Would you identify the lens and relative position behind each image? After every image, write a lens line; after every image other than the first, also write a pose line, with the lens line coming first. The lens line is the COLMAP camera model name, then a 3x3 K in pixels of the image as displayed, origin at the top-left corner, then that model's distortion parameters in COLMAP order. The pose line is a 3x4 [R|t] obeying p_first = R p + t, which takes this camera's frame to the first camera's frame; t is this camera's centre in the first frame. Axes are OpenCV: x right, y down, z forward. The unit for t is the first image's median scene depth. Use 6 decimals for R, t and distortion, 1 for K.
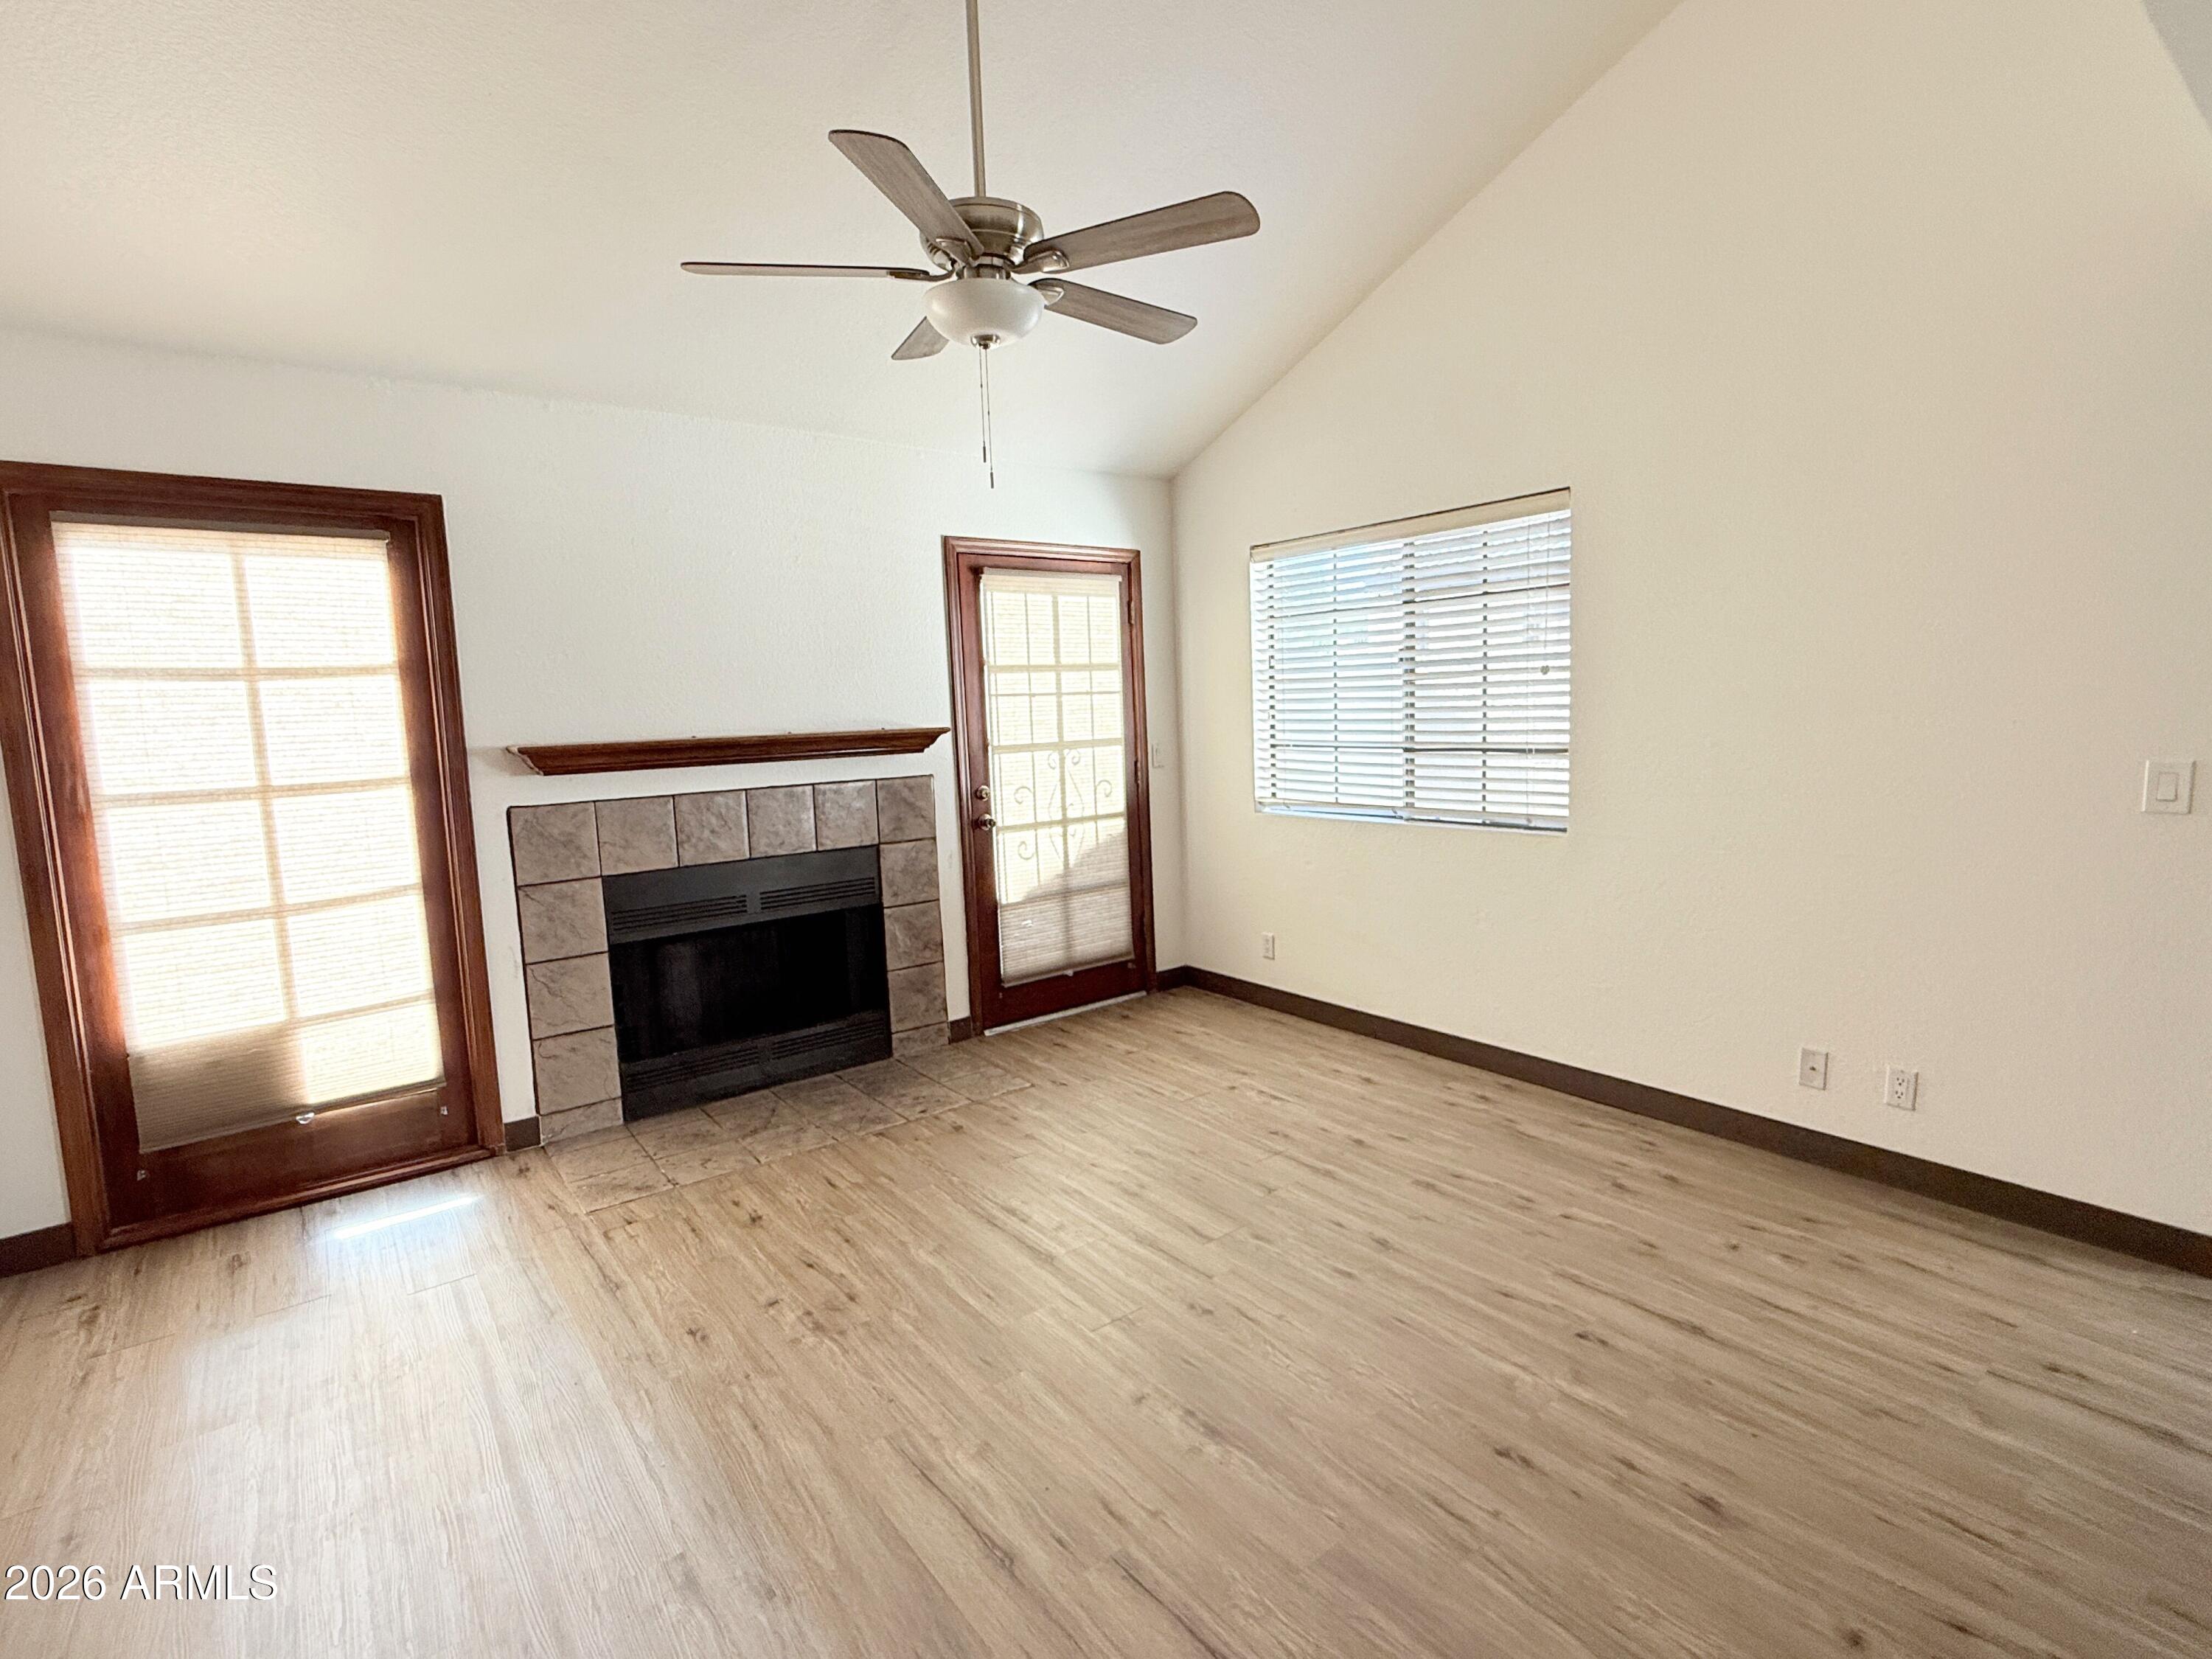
lens RADIAL K [[1073.7, 0, 1104.2], [0, 1073.7, 831.9], [0, 0, 1]] dist [-0.000490, -0.000108]
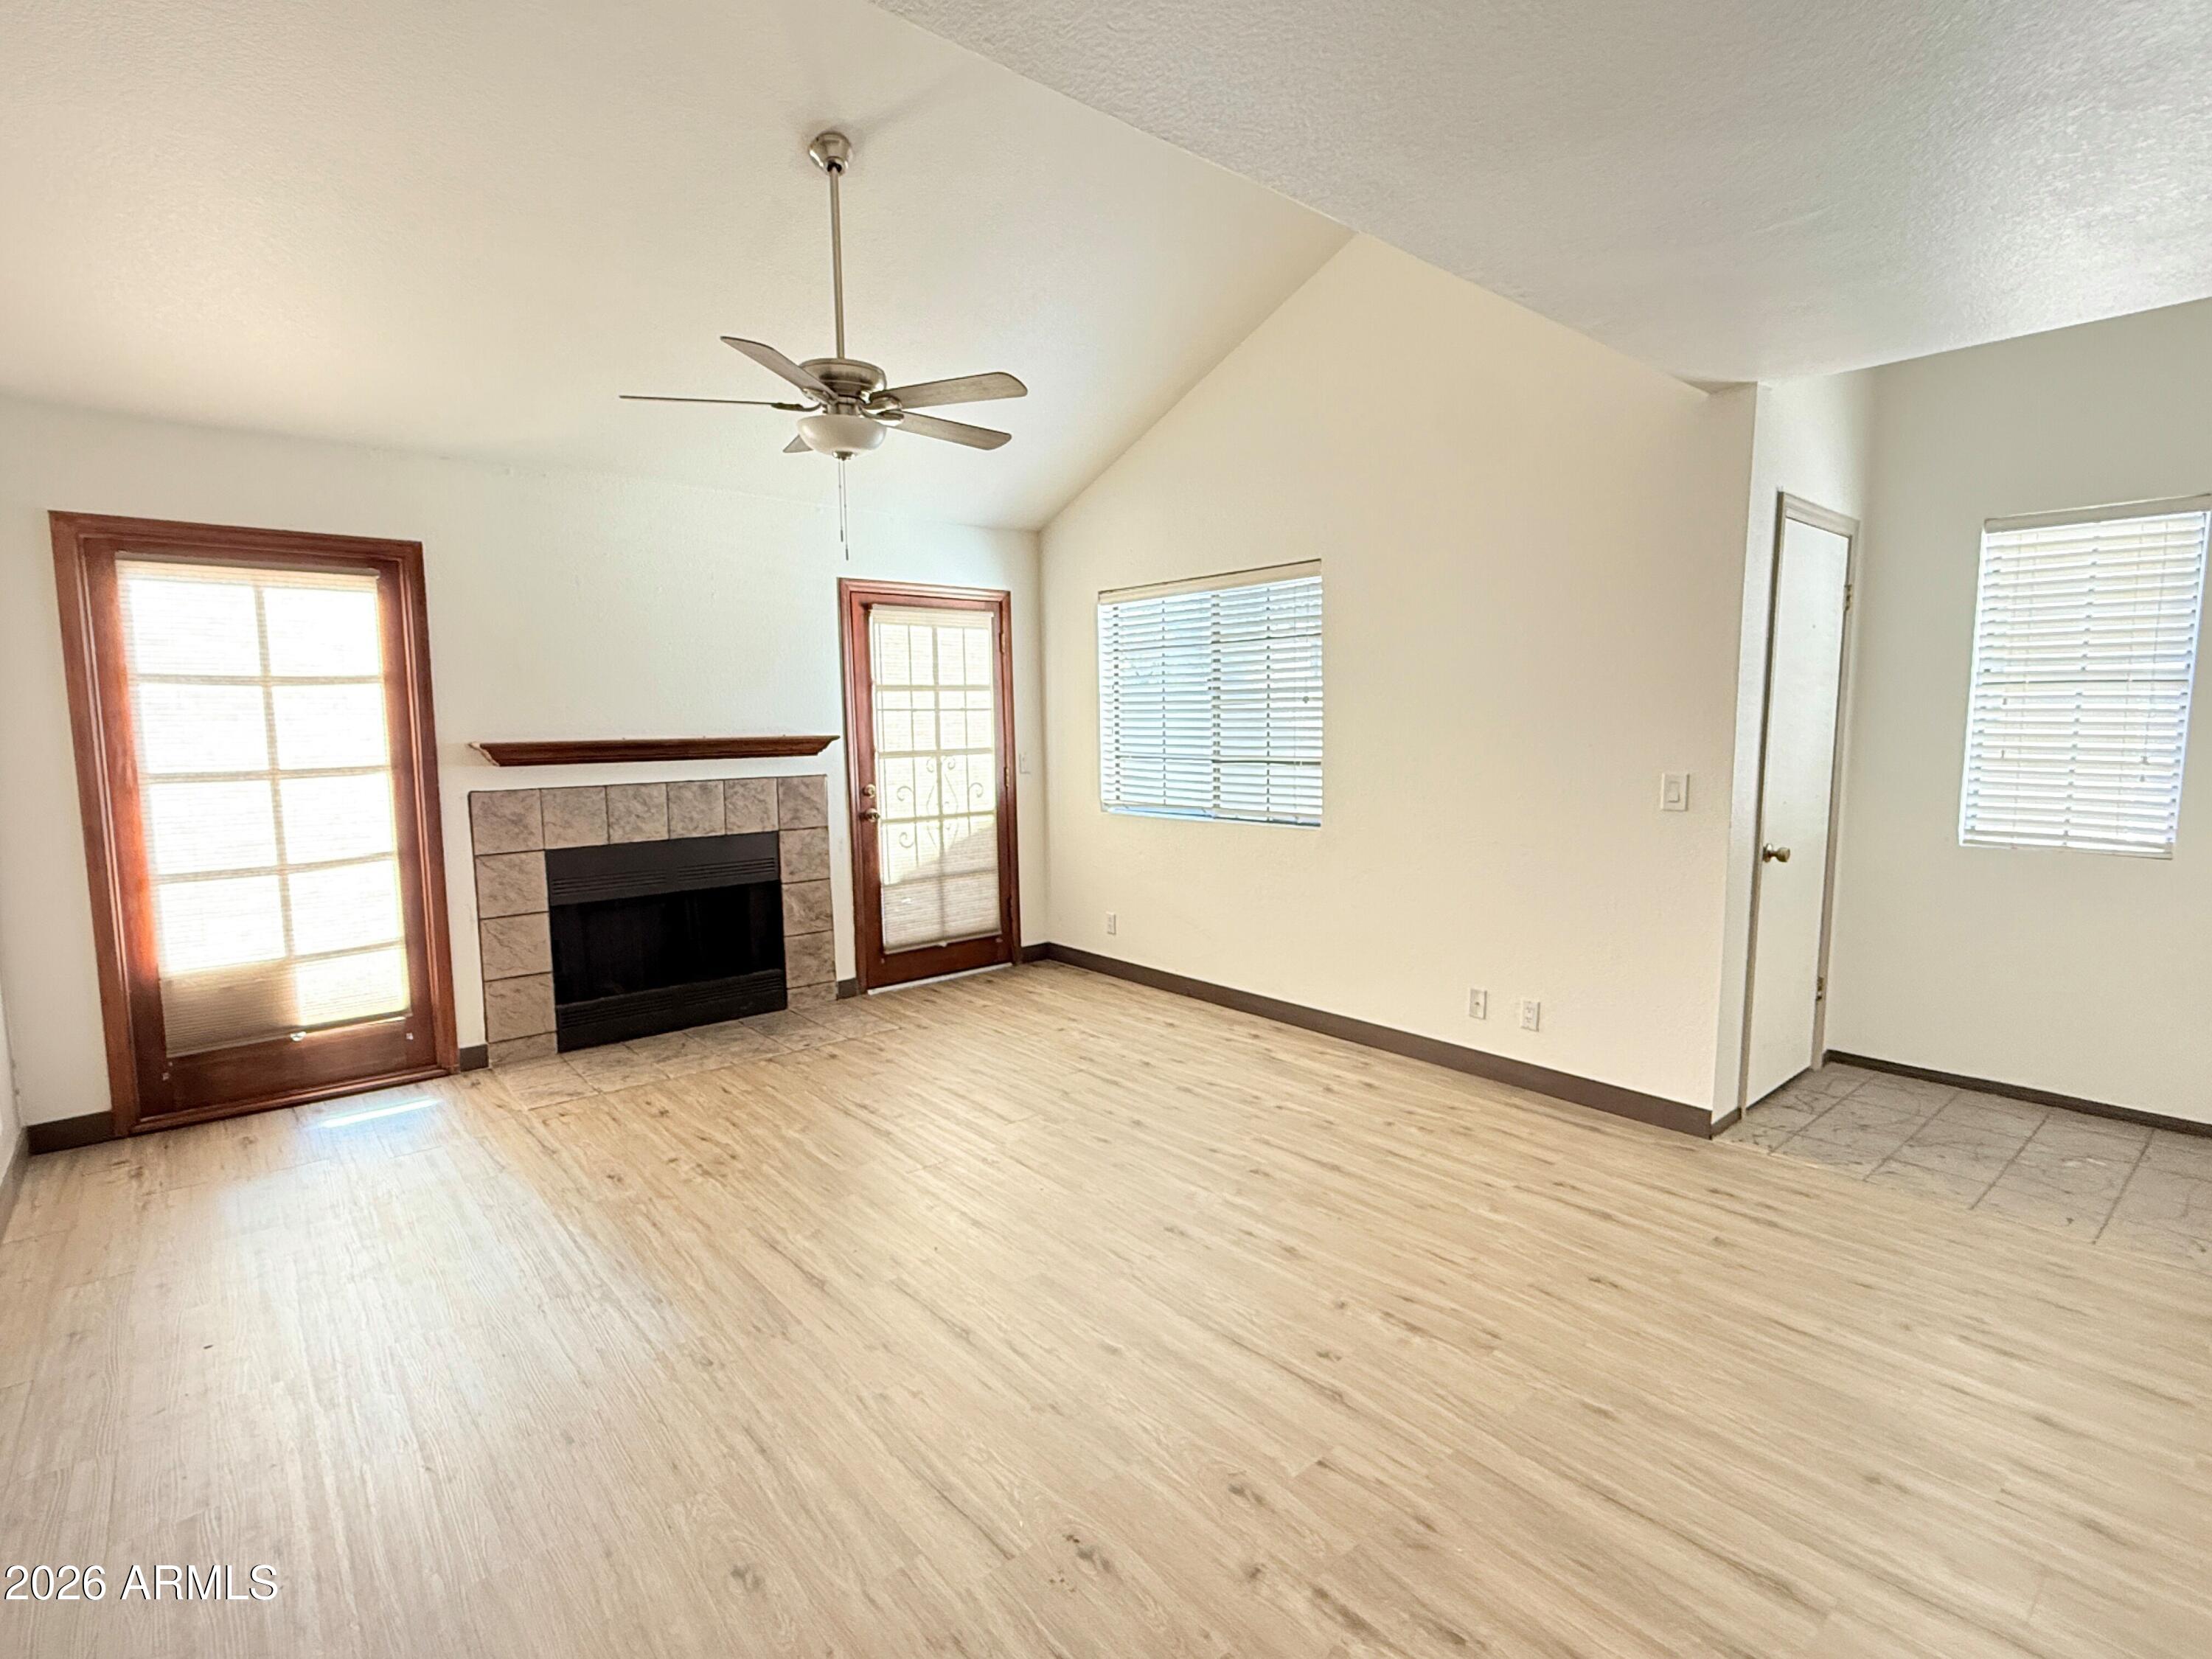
lens RADIAL K [[1073.7, 0, 1104.2], [0, 1073.7, 831.9], [0, 0, 1]] dist [-0.000490, -0.000108]
pose [[0.998462, 0.015602, 0.053200, 0.105955], [-0.014803, 0.999772, -0.015374, 0.029849], [-0.053428, 0.014563, 0.998466, -0.261256]]
